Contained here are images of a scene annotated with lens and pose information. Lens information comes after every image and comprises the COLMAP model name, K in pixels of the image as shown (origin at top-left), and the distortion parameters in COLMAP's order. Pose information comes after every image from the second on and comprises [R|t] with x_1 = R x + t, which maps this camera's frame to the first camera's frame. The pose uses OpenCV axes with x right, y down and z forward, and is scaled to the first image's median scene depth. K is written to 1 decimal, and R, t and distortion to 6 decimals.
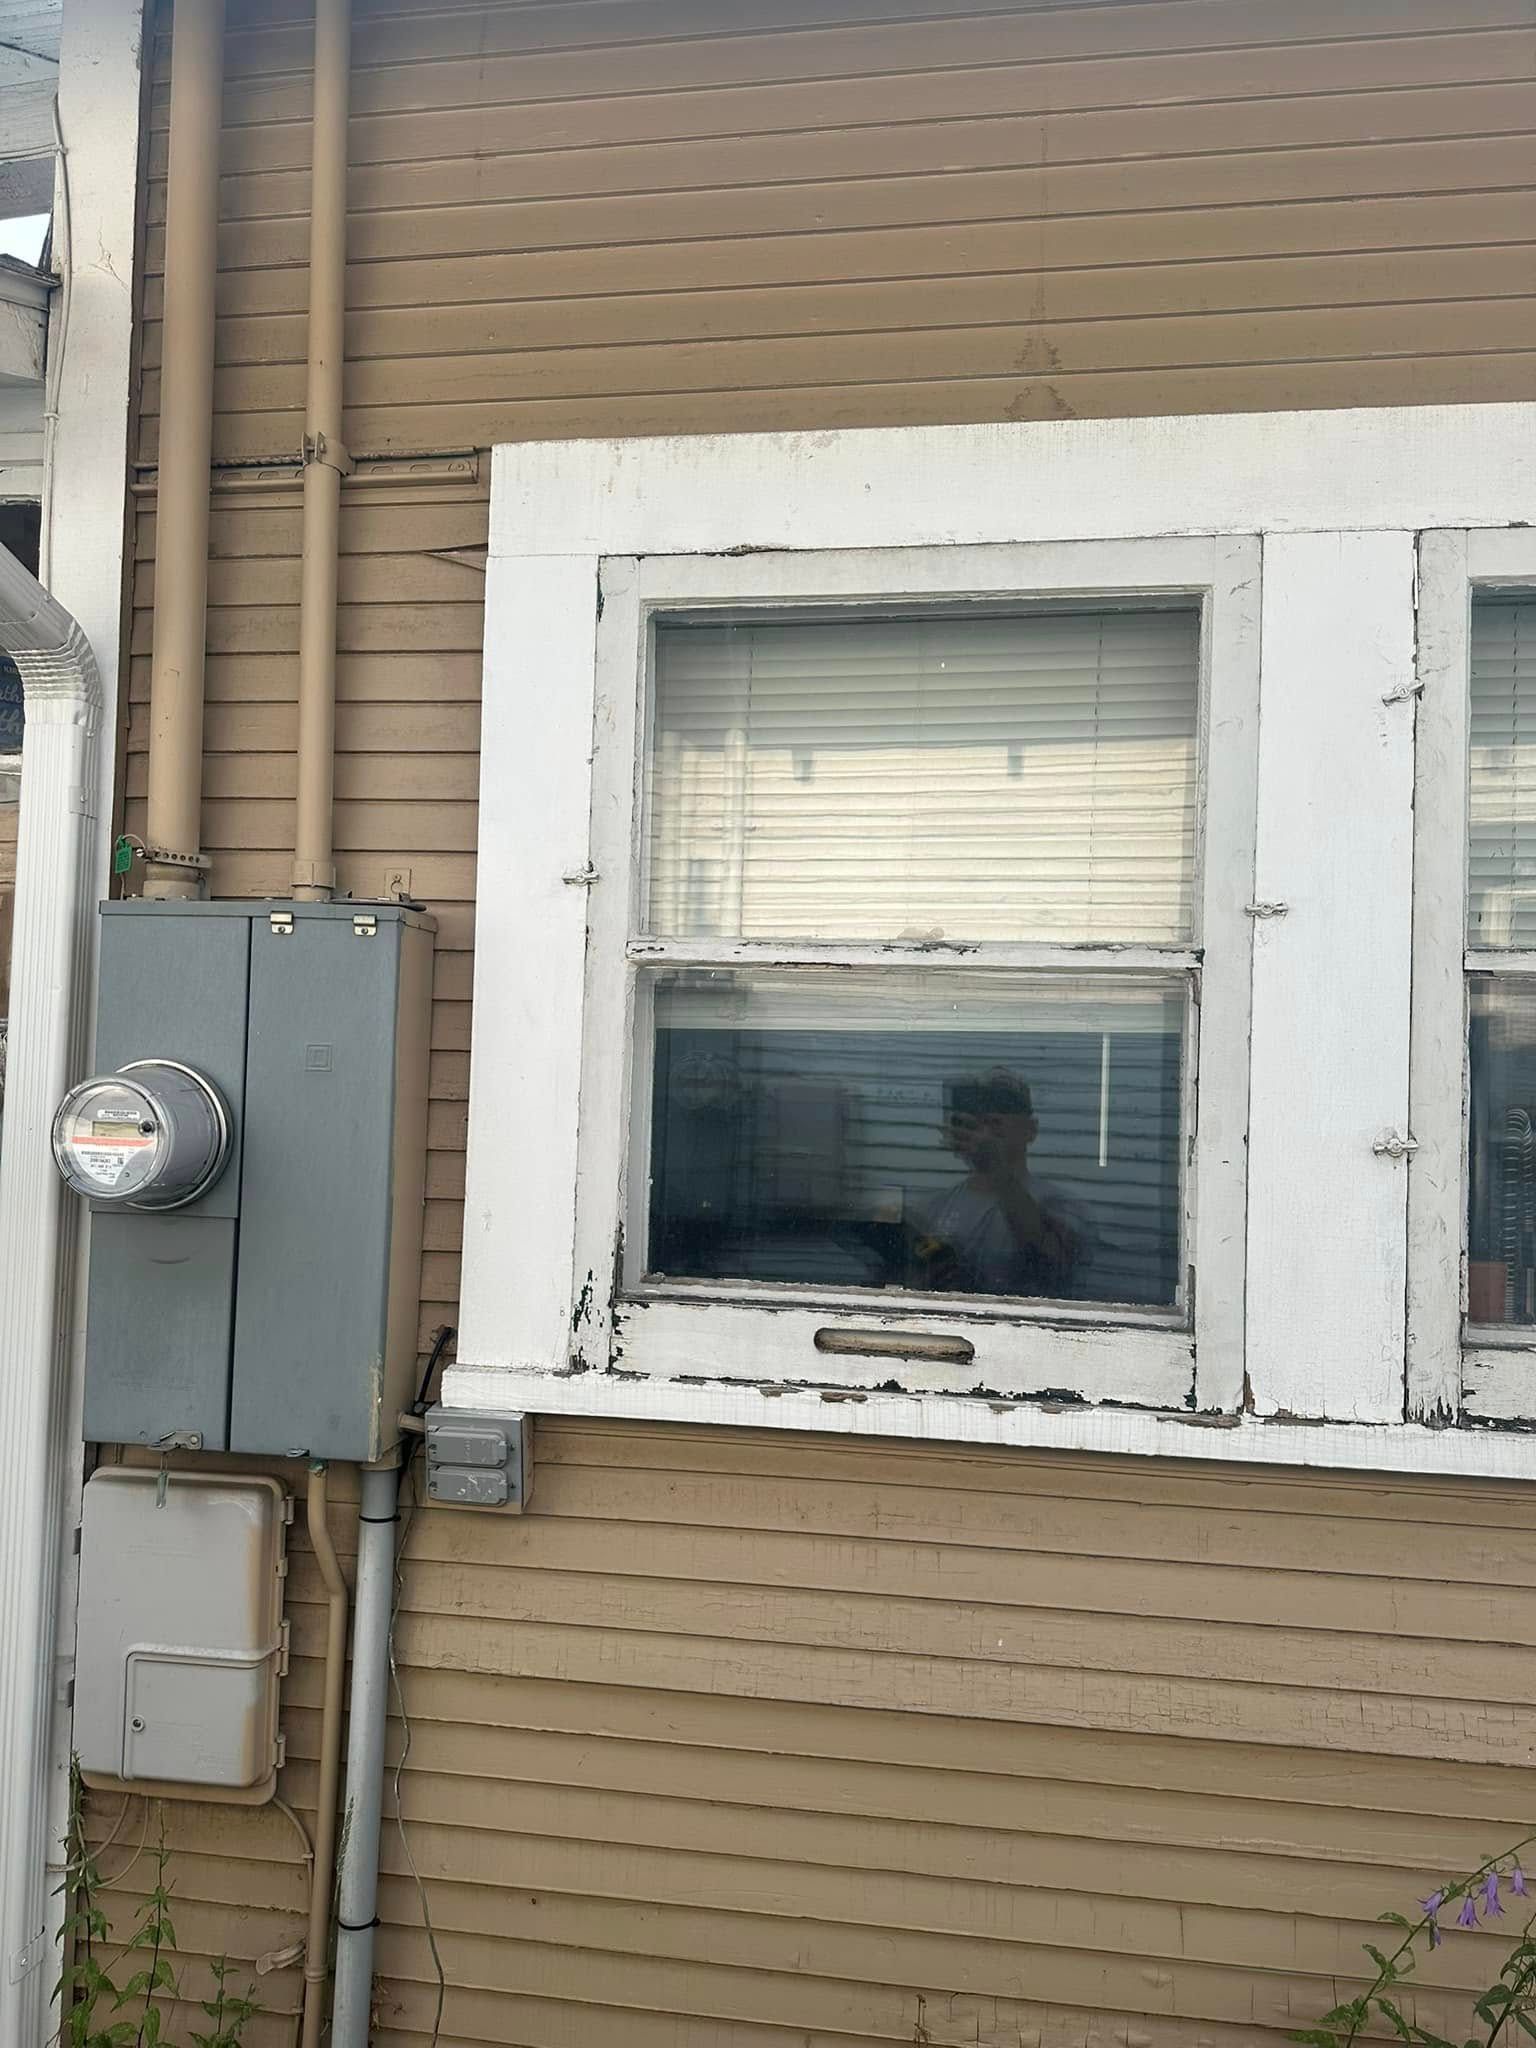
lens RADIAL K [[1462.7, 0, 765.8], [0, 1462.7, 1018.5], [0, 0, 1]] dist [0.074793, -0.091825]
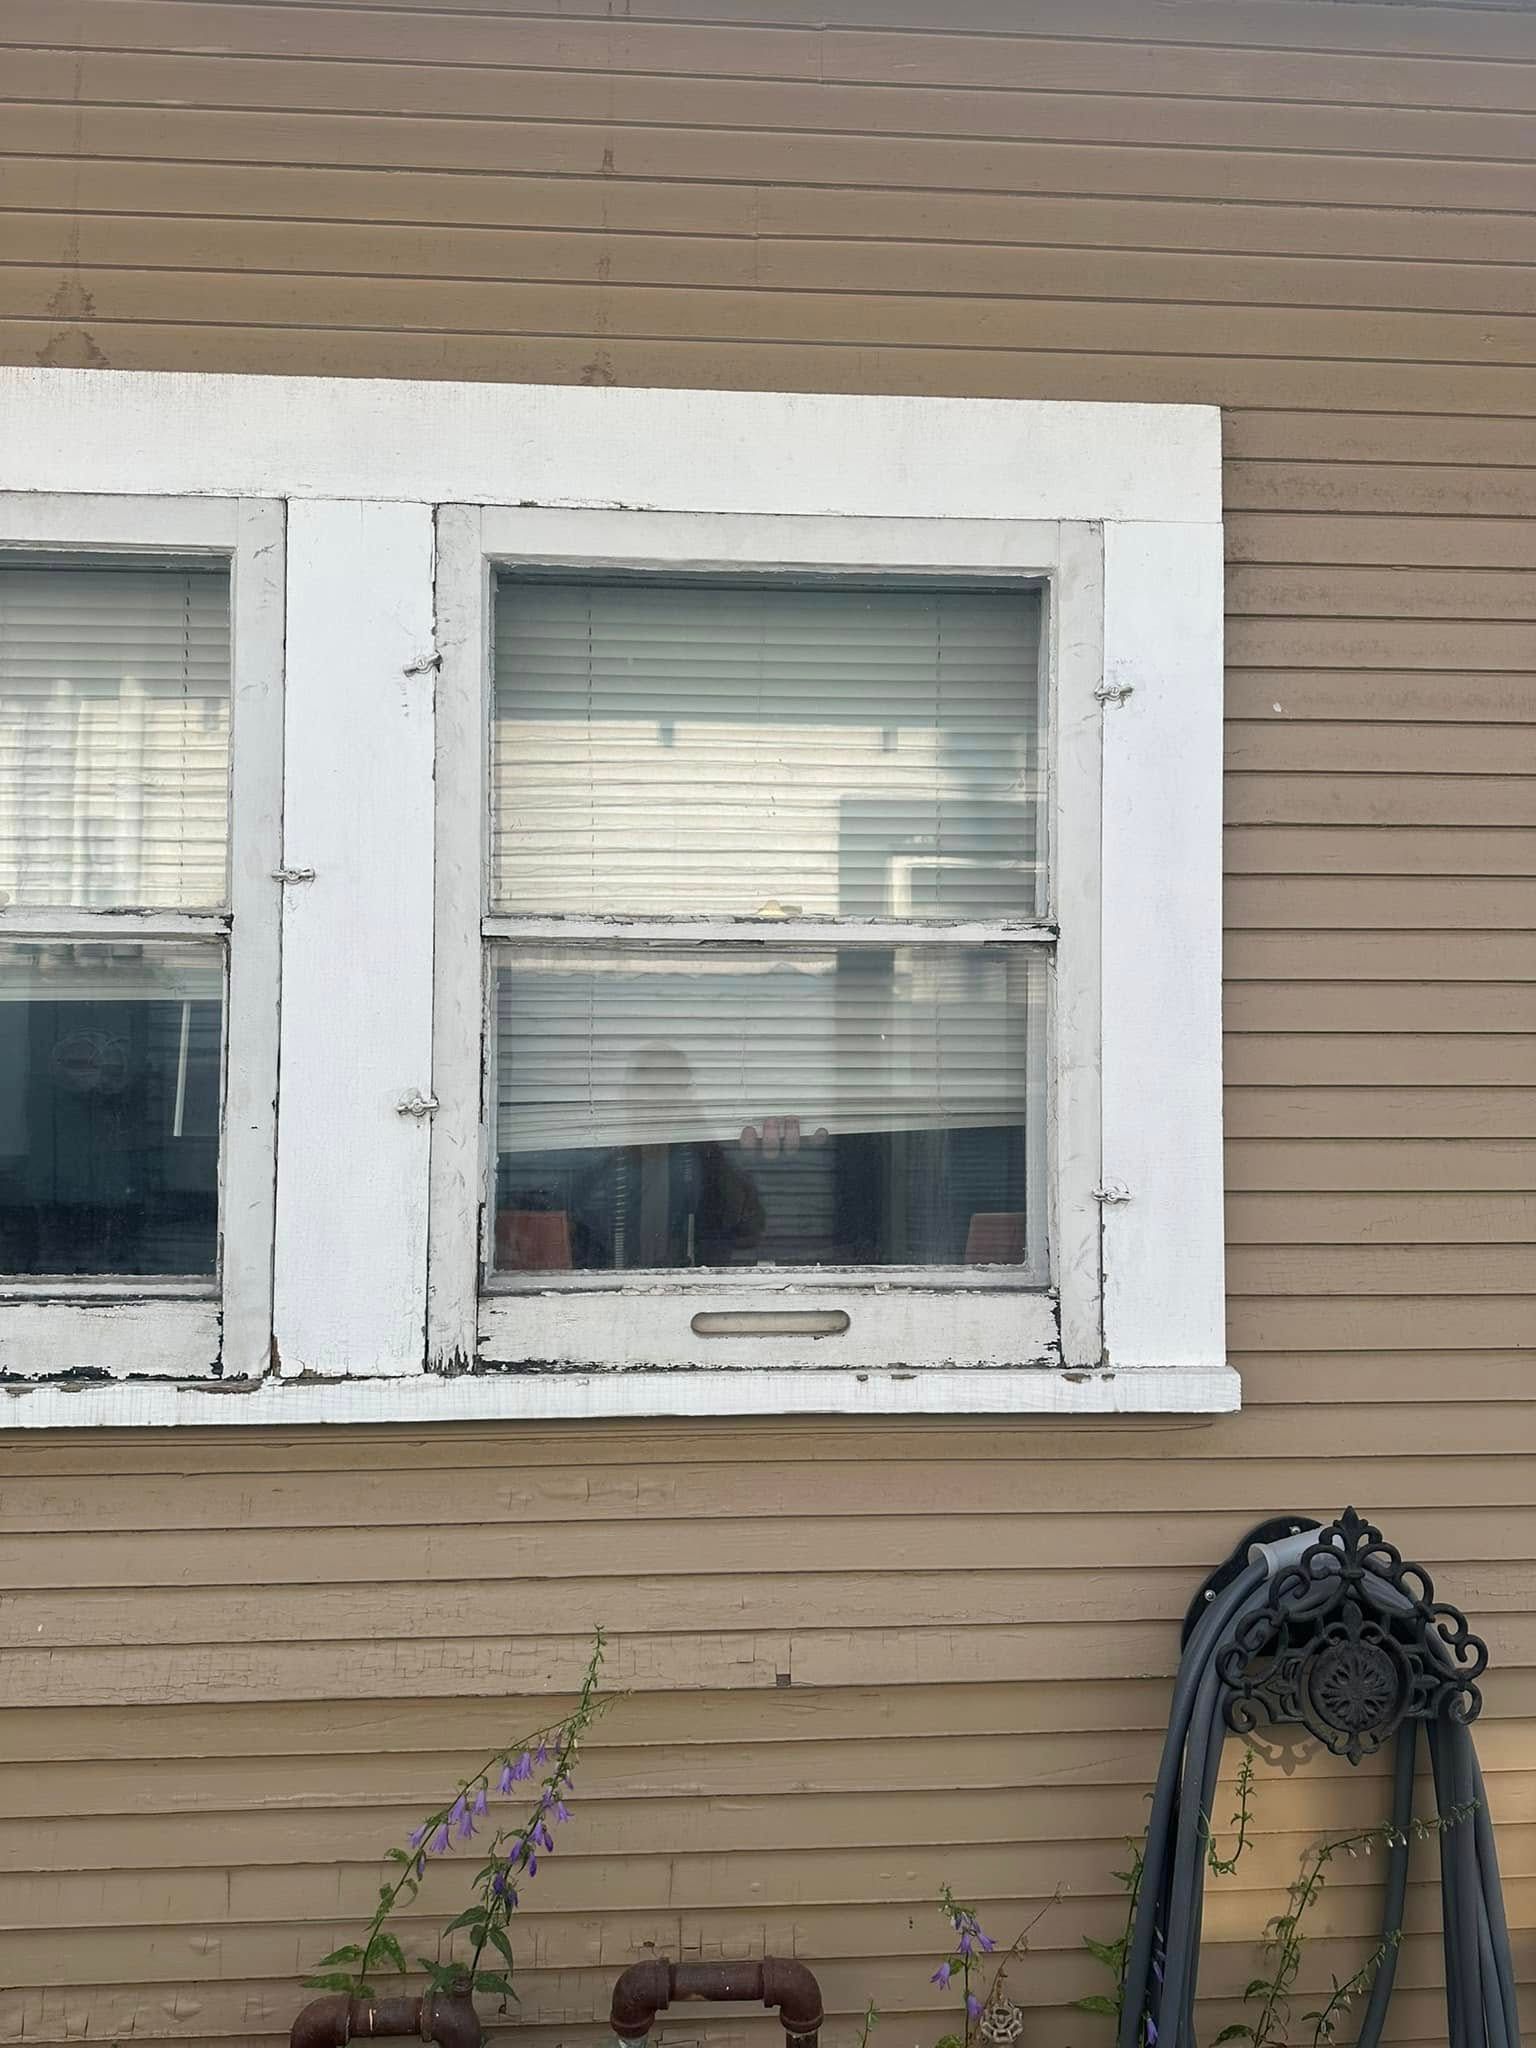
lens RADIAL K [[1481.3, 0, 769.4], [0, 1481.3, 1016.6], [0, 0, 1]] dist [0.067268, -0.074503]
pose [[0.979215, -0.019796, 0.201856, 0.451576], [0.016692, 0.999715, 0.017071, 0.010472], [-0.202136, -0.013347, 0.979266, -0.061459]]
